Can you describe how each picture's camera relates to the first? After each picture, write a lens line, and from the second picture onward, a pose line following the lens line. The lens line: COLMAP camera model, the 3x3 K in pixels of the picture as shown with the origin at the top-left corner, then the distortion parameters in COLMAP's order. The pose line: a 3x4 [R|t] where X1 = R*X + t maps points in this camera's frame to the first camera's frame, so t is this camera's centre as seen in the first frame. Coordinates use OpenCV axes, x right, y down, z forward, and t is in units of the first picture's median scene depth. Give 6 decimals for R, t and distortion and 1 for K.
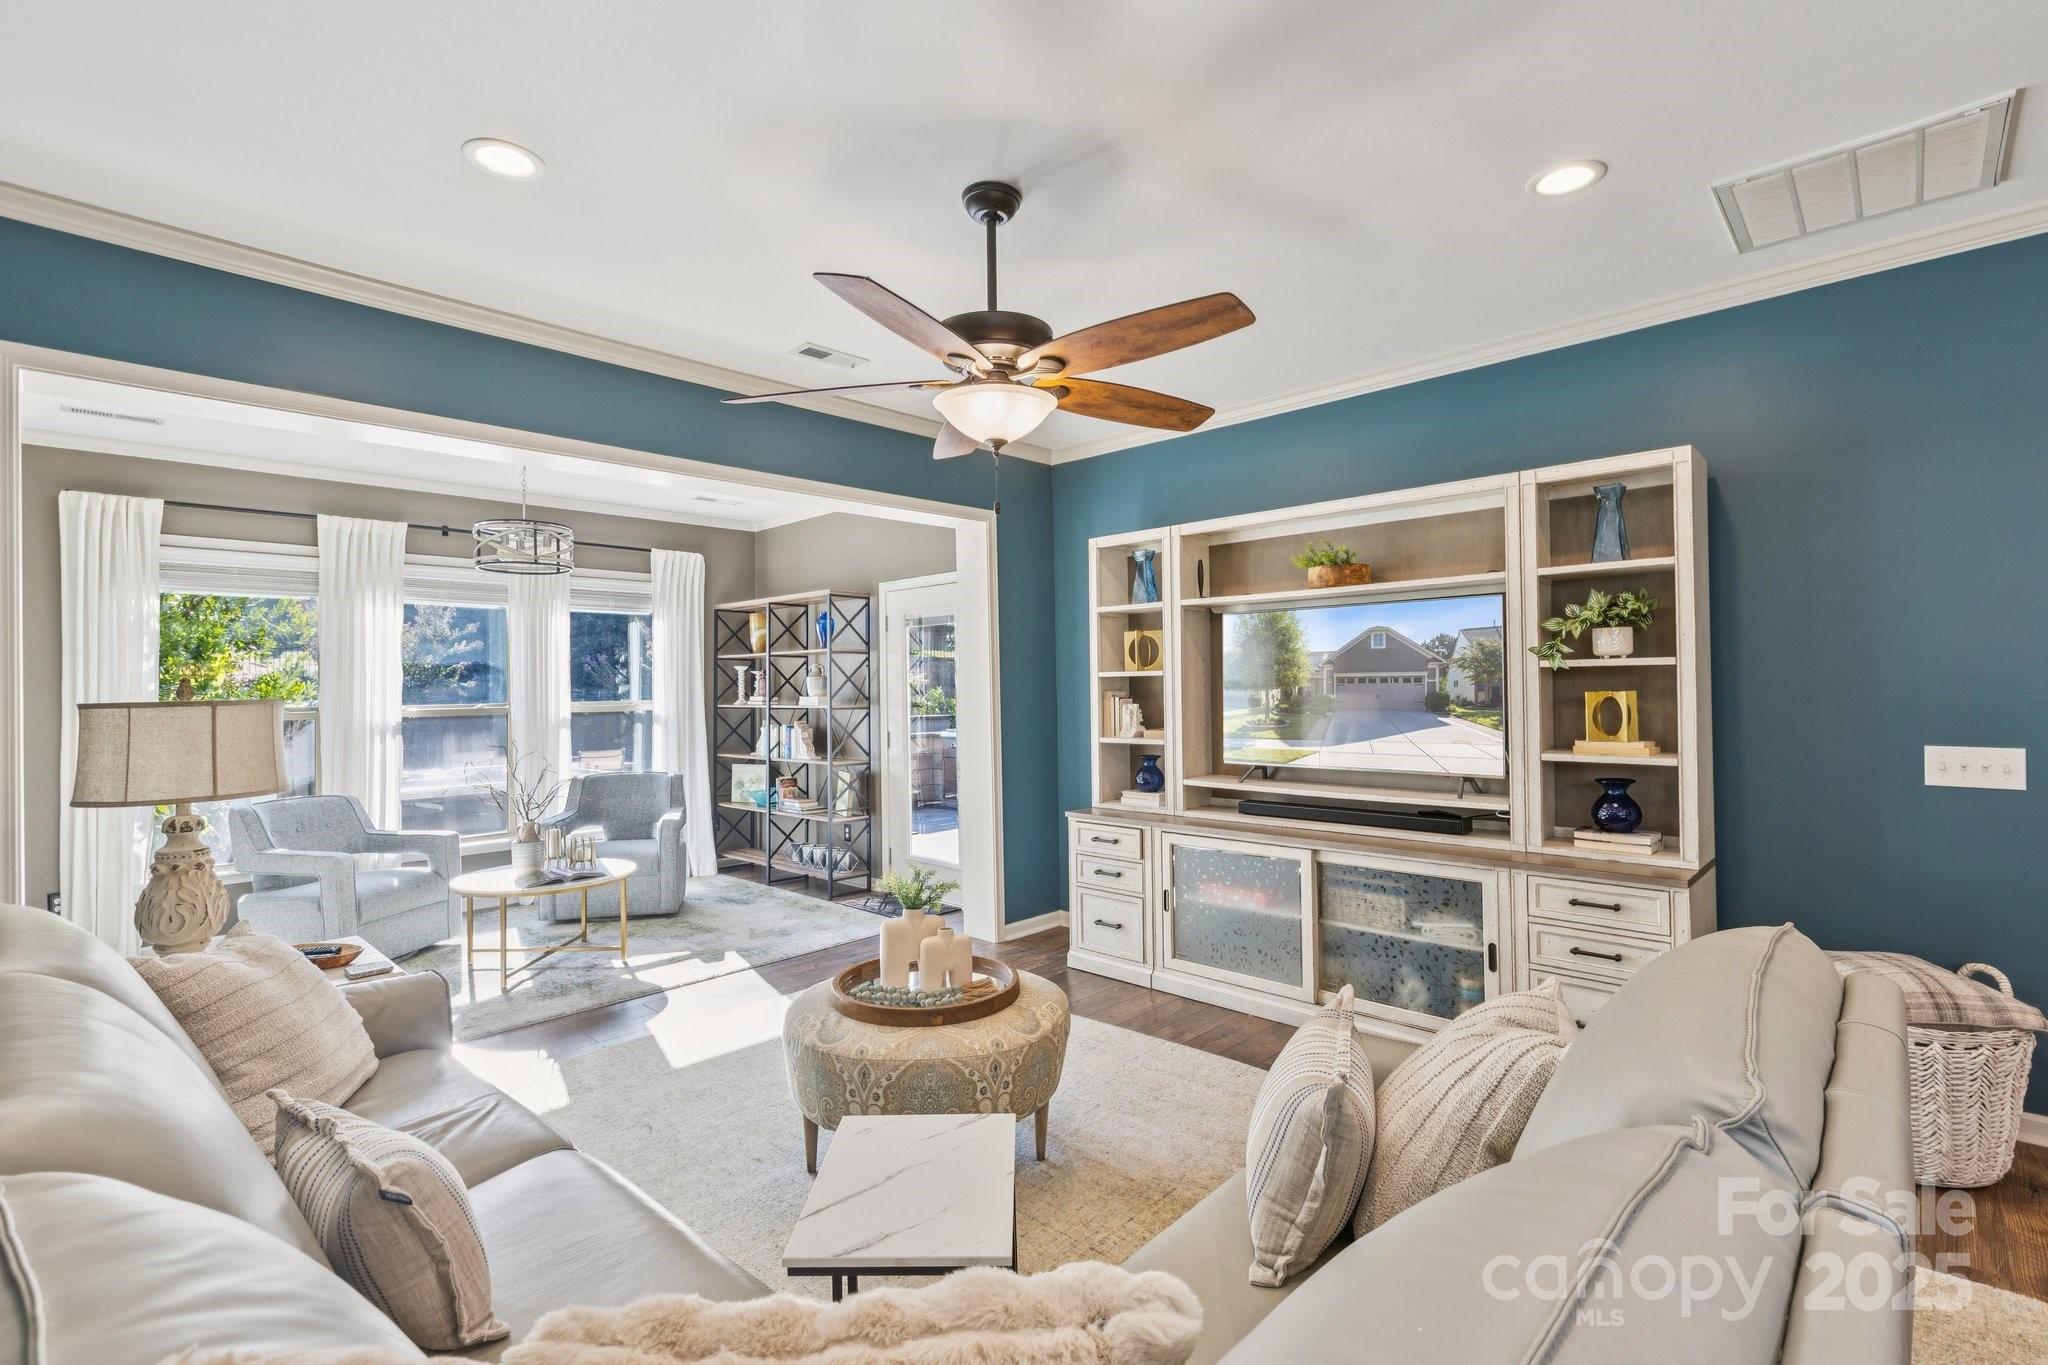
lens RADIAL K [[918.9, 0, 1045.9], [0, 918.9, 685.4], [0, 0, 1]] dist [-0.013545, 0.000073]
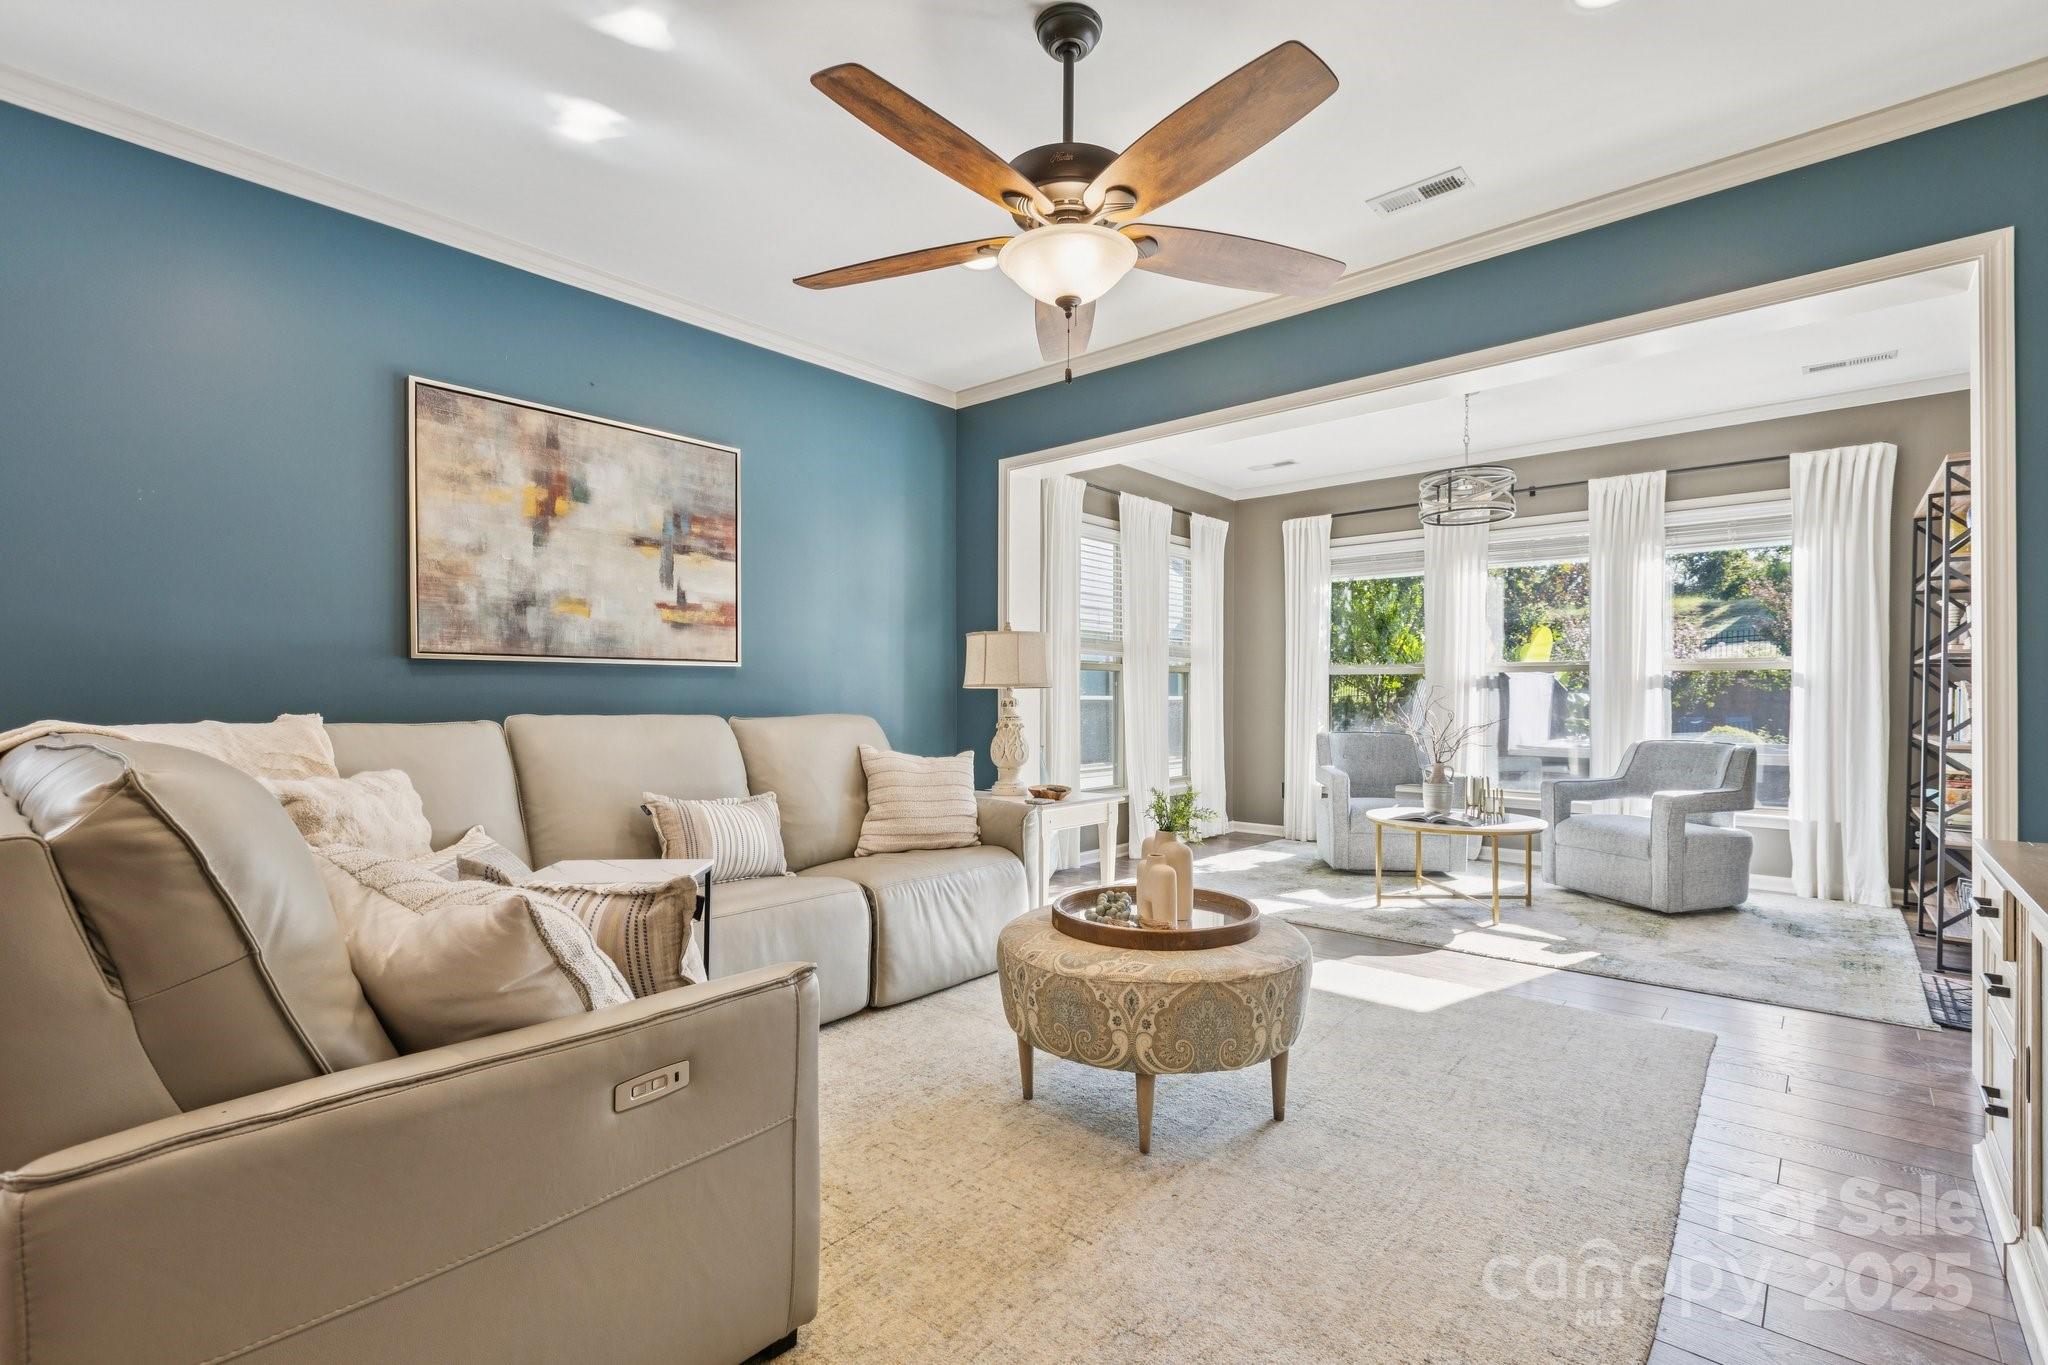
lens RADIAL K [[925.7, 0, 1032.2], [0, 925.7, 701.1], [0, 0, 1]] dist [-0.001274, -0.000081]
pose [[0.037302, 0.017100, -0.999158, 0.317586], [-0.001353, 0.999854, 0.017061, 0.043341], [0.999303, 0.000715, 0.037319, 0.351508]]
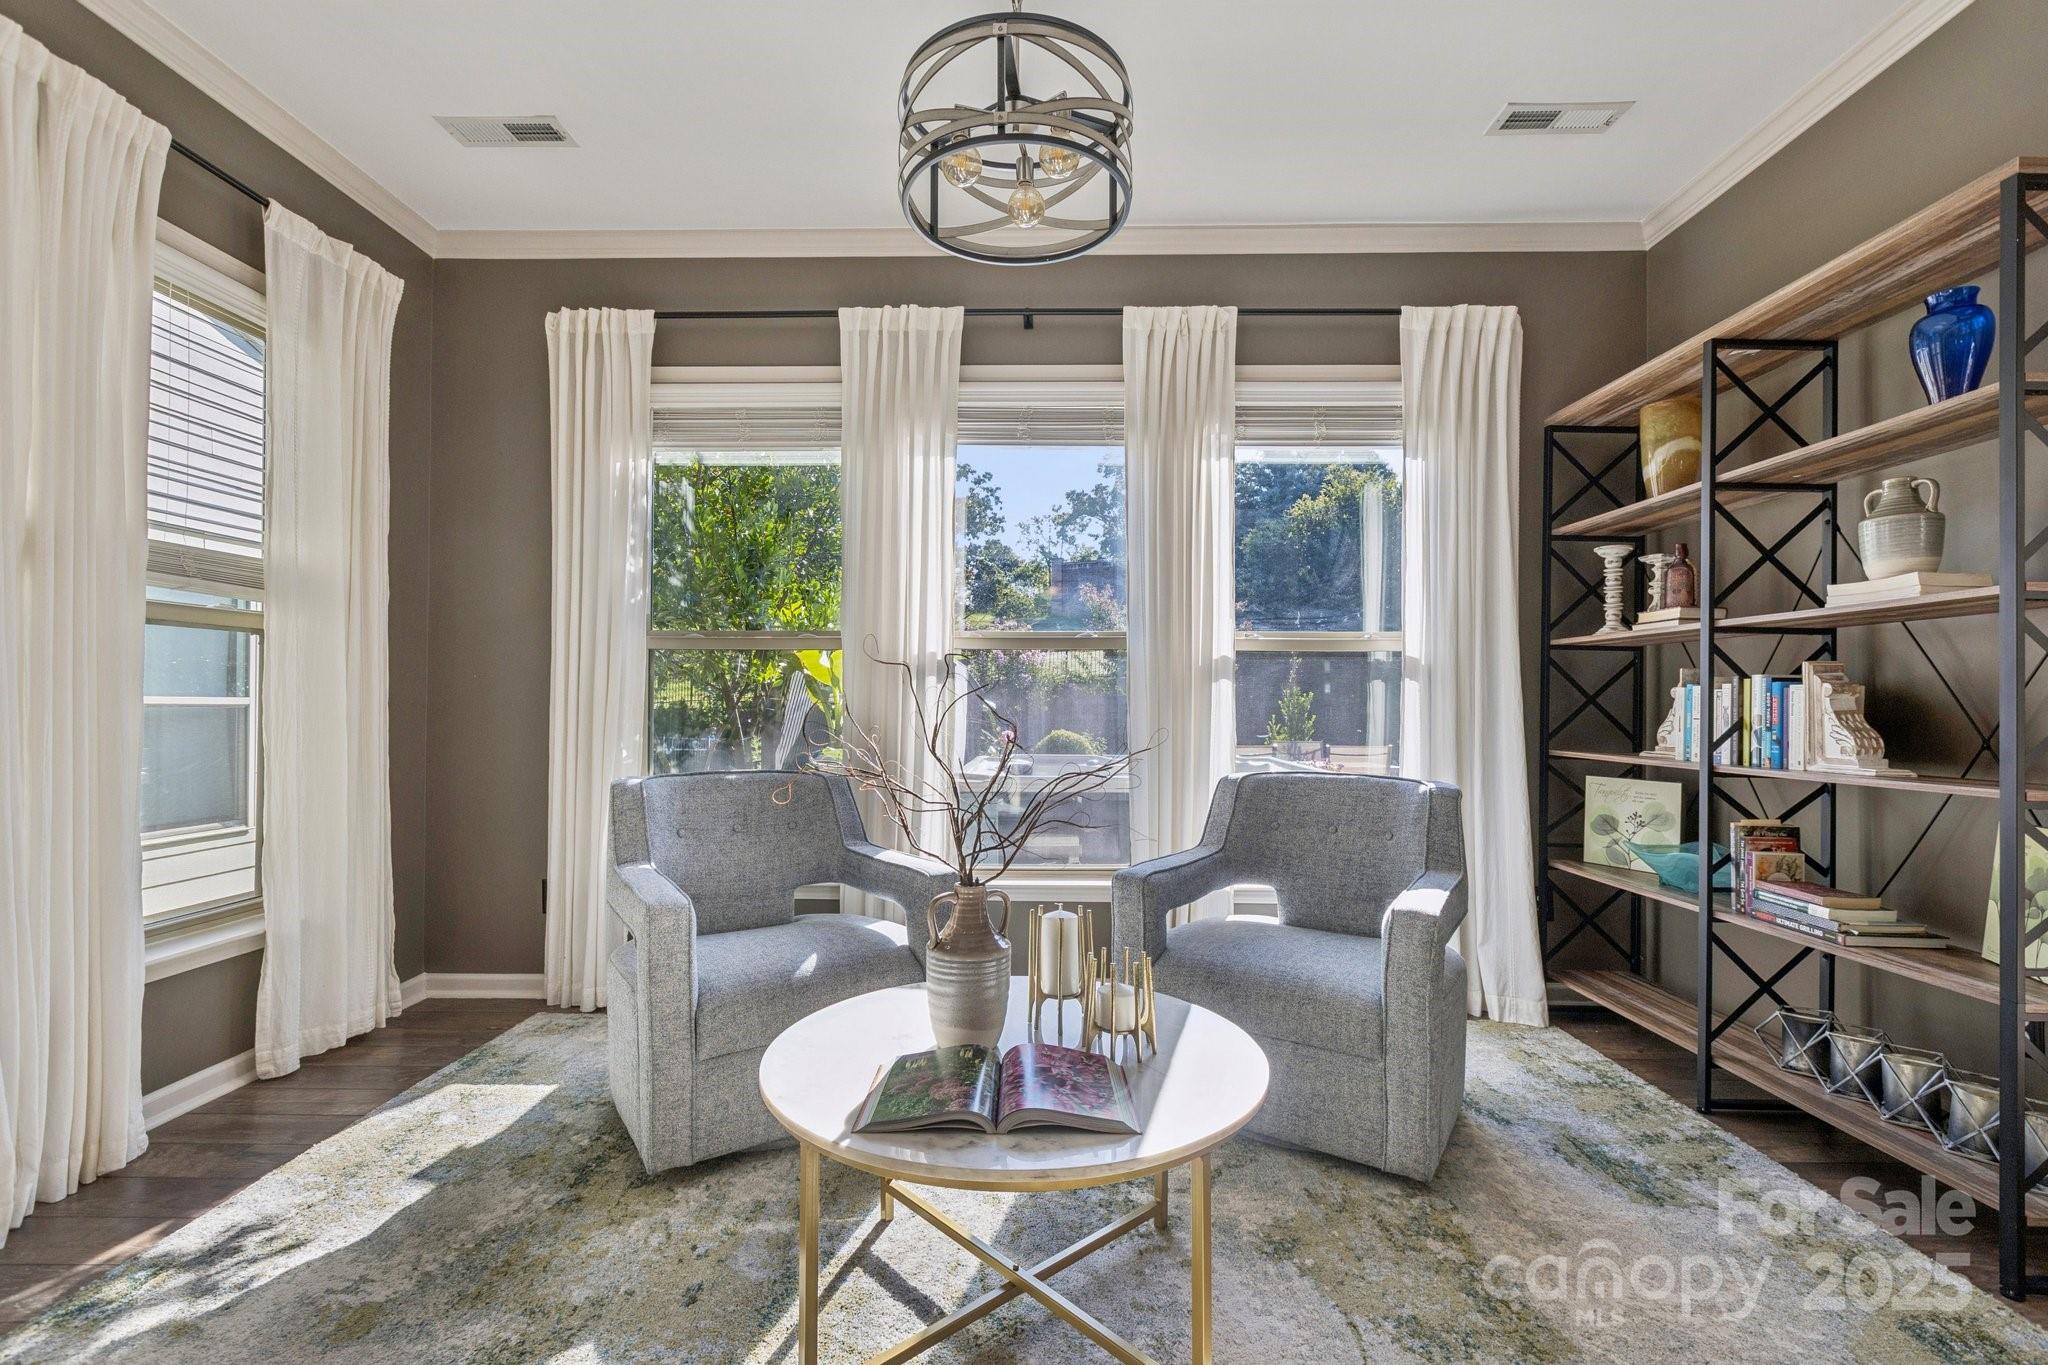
lens RADIAL K [[917.9, 0, 1018.7], [0, 917.9, 690.4], [0, 0, 1]] dist [0.004870, -0.000193]
pose [[0.659983, 0.003699, -0.751272, -0.206379], [-0.009630, 0.999947, -0.003535, 0.053276], [0.751219, 0.009568, 0.659984, 0.547611]]
